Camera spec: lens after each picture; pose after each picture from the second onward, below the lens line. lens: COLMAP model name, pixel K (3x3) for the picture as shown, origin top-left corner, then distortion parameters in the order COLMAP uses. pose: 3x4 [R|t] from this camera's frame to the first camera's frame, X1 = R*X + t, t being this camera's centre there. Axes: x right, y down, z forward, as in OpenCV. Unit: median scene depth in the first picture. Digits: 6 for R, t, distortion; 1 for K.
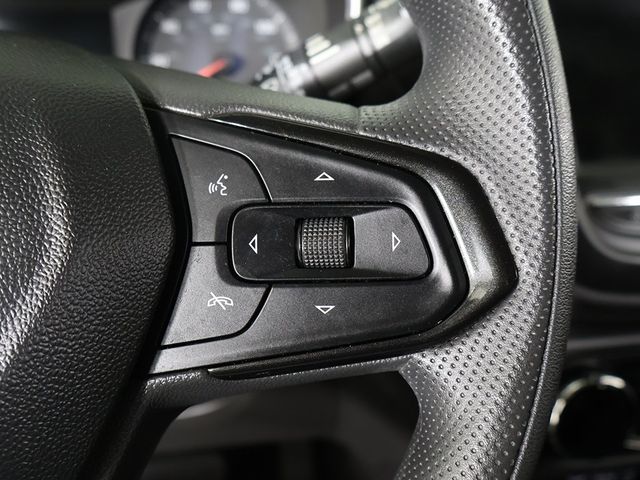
lens RADIAL K [[595.2, 0, 320.0], [0, 595.2, 240.0], [0, 0, 1]] dist [-0.012445, 0.011733]
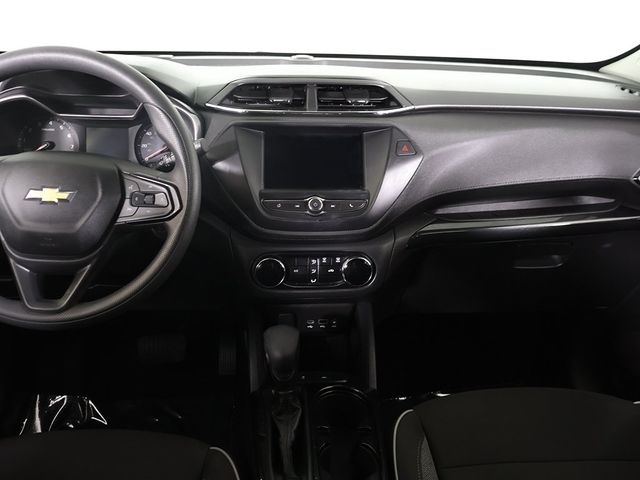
lens RADIAL K [[595.2, 0, 320.0], [0, 595.2, 240.0], [0, 0, 1]] dist [-0.012445, 0.011733]
pose [[0.994819, 0.051746, -0.087505, 1.948816], [-0.055170, 0.997785, -0.037179, 0.468751], [0.085387, 0.041814, 0.995470, -4.005637]]
